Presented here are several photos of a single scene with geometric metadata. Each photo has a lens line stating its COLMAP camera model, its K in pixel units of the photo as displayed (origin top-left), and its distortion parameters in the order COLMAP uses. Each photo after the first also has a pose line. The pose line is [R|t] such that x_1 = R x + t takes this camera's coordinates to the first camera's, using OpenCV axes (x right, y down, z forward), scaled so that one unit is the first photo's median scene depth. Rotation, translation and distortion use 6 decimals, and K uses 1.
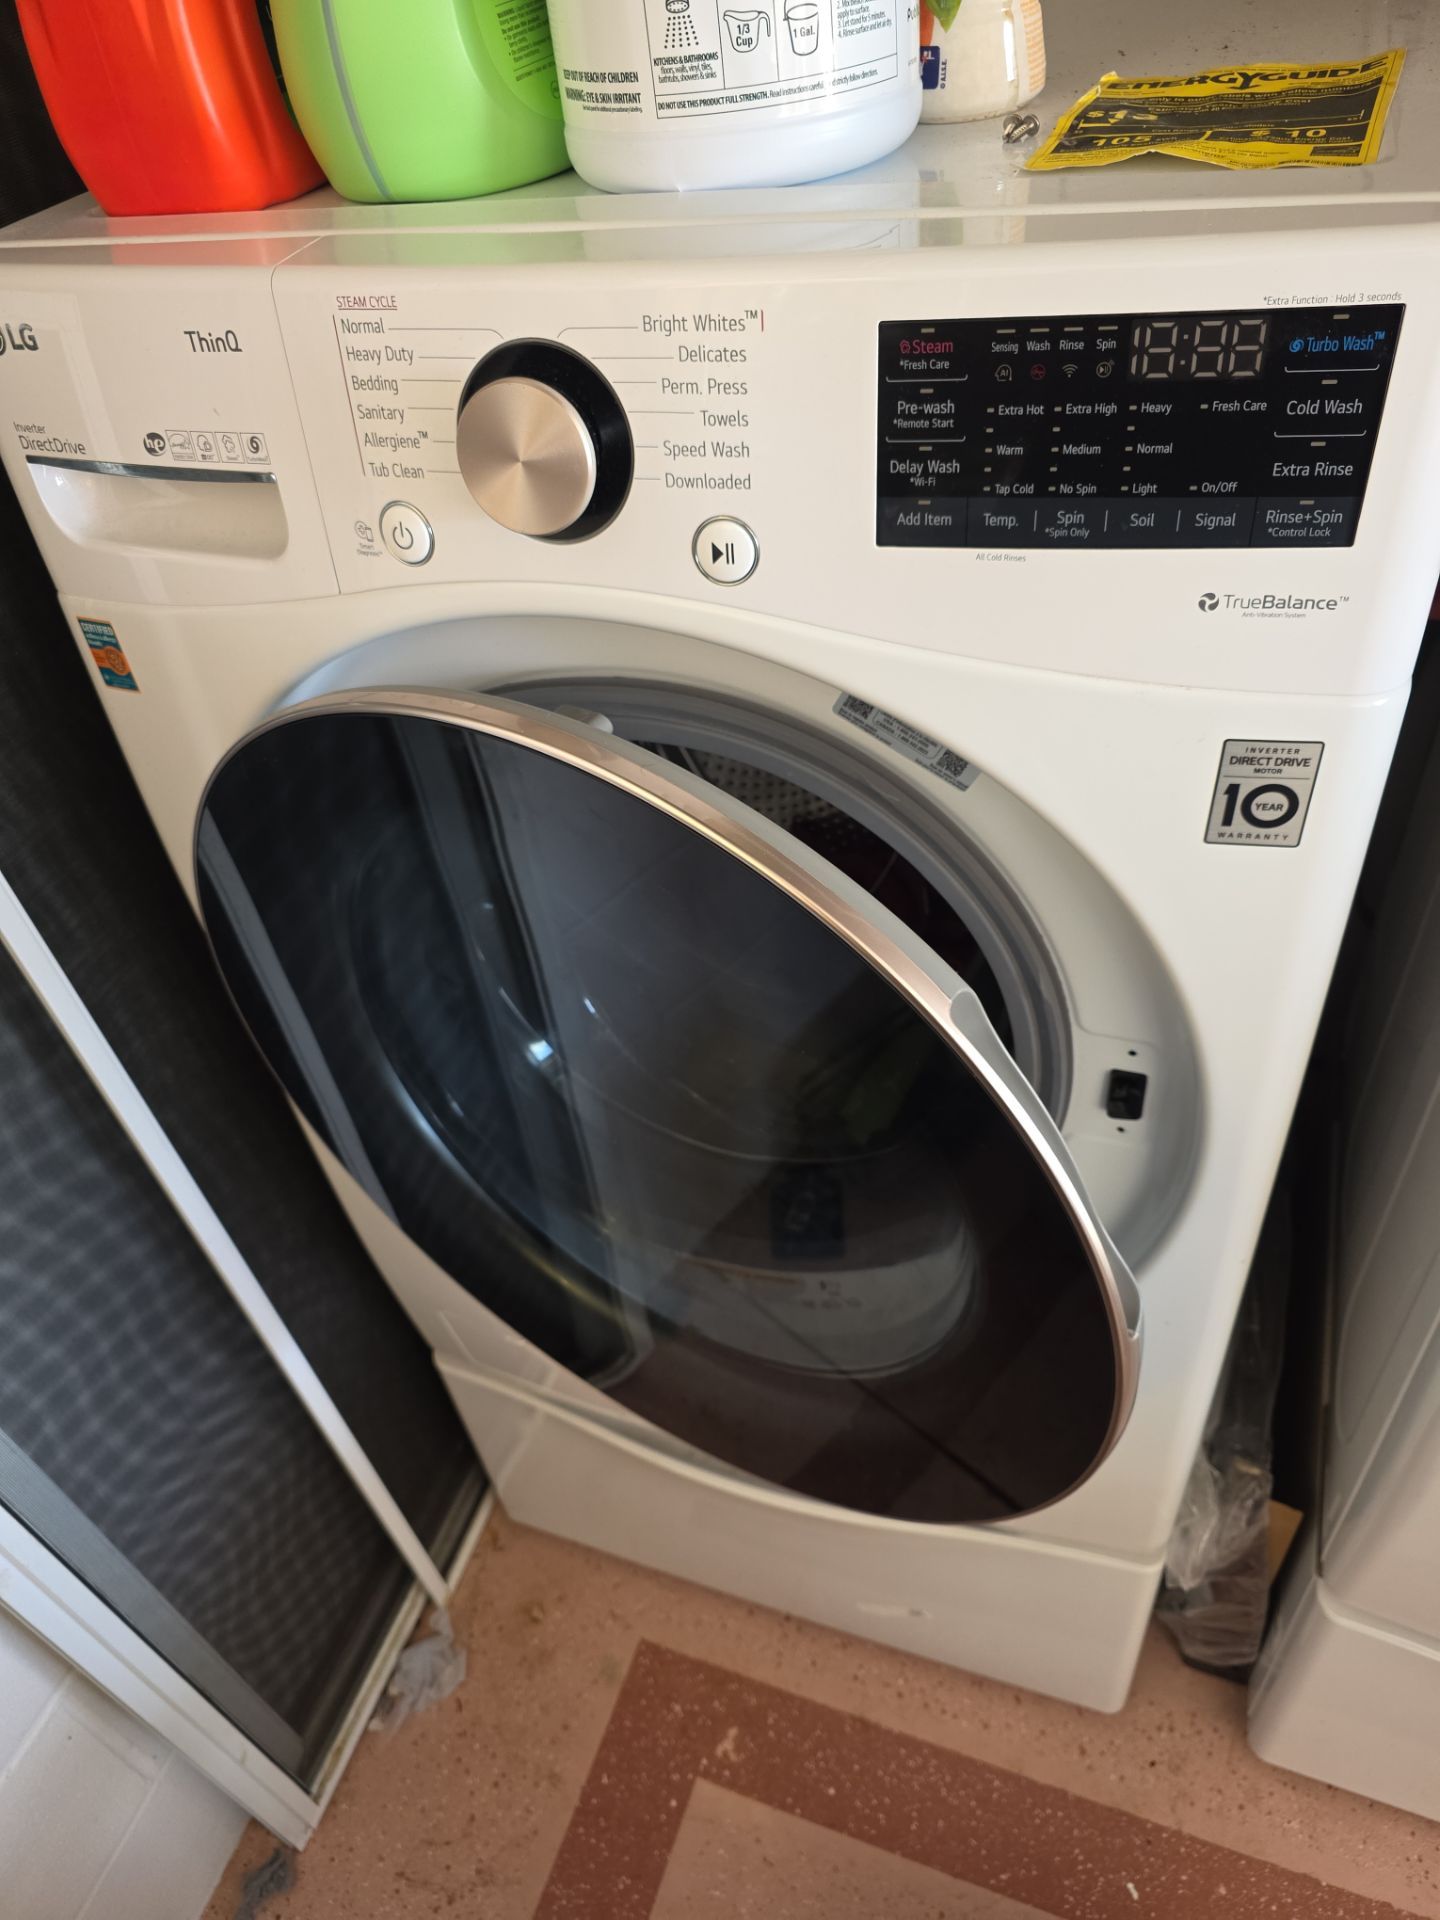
lens RADIAL K [[1316.7, 0, 724.5], [0, 1316.7, 960.0], [0, 0, 1]] dist [-0.005409, -0.009654]
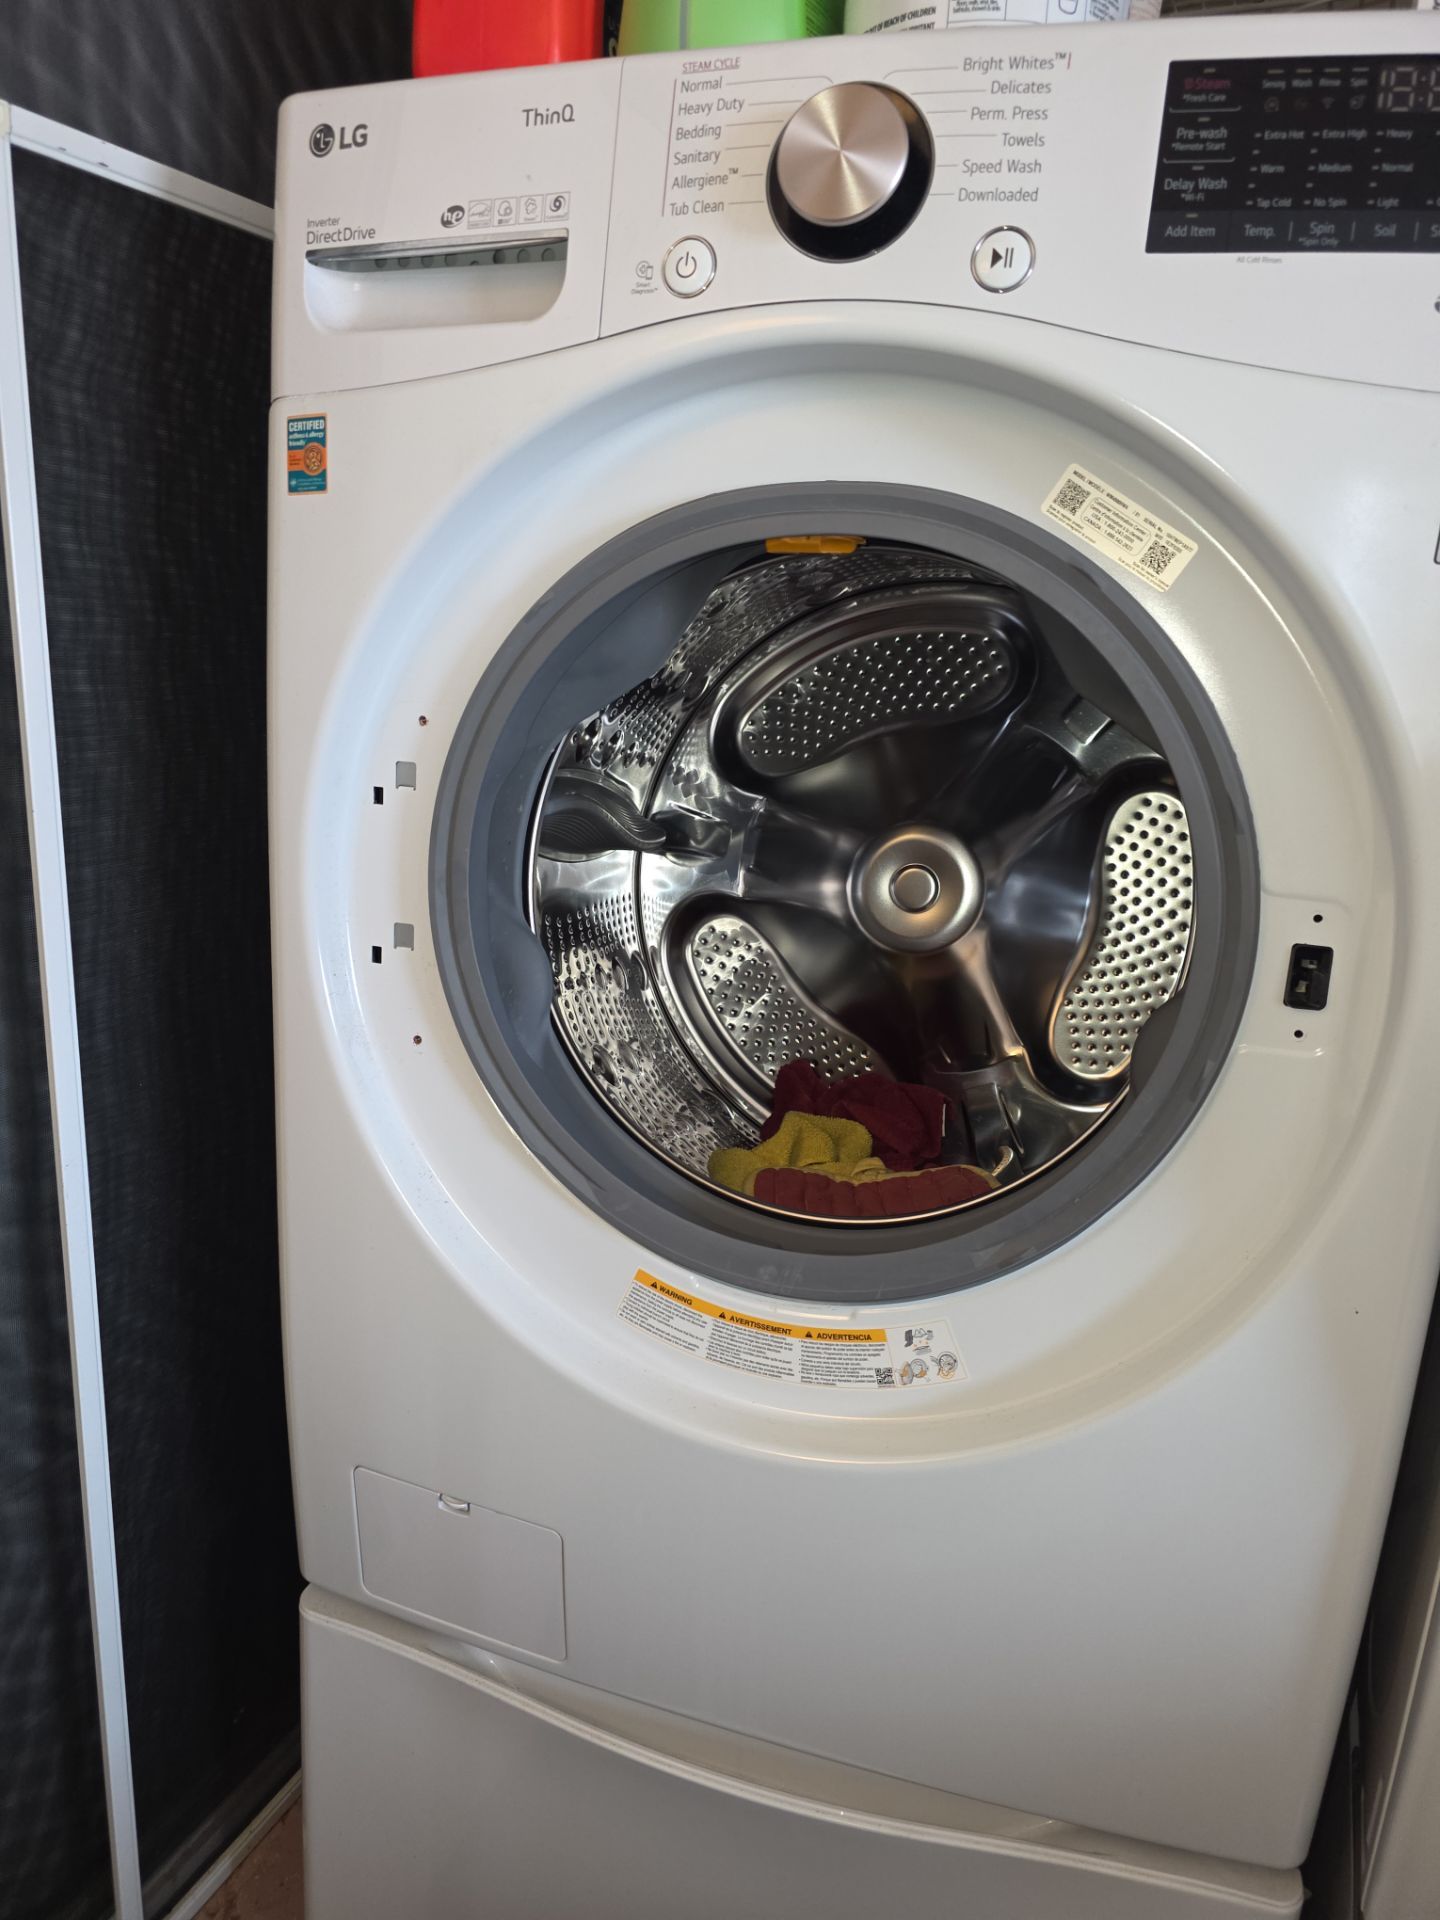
lens RADIAL K [[1316.7, 0, 716.2], [0, 1316.7, 953.6], [0, 0, 1]] dist [-0.005409, -0.009654]
pose [[0.986474, 0.145799, 0.074906, -0.254909], [-0.094107, 0.877920, -0.469468, 0.810142], [-0.134209, 0.456069, 0.879767, 0.342462]]
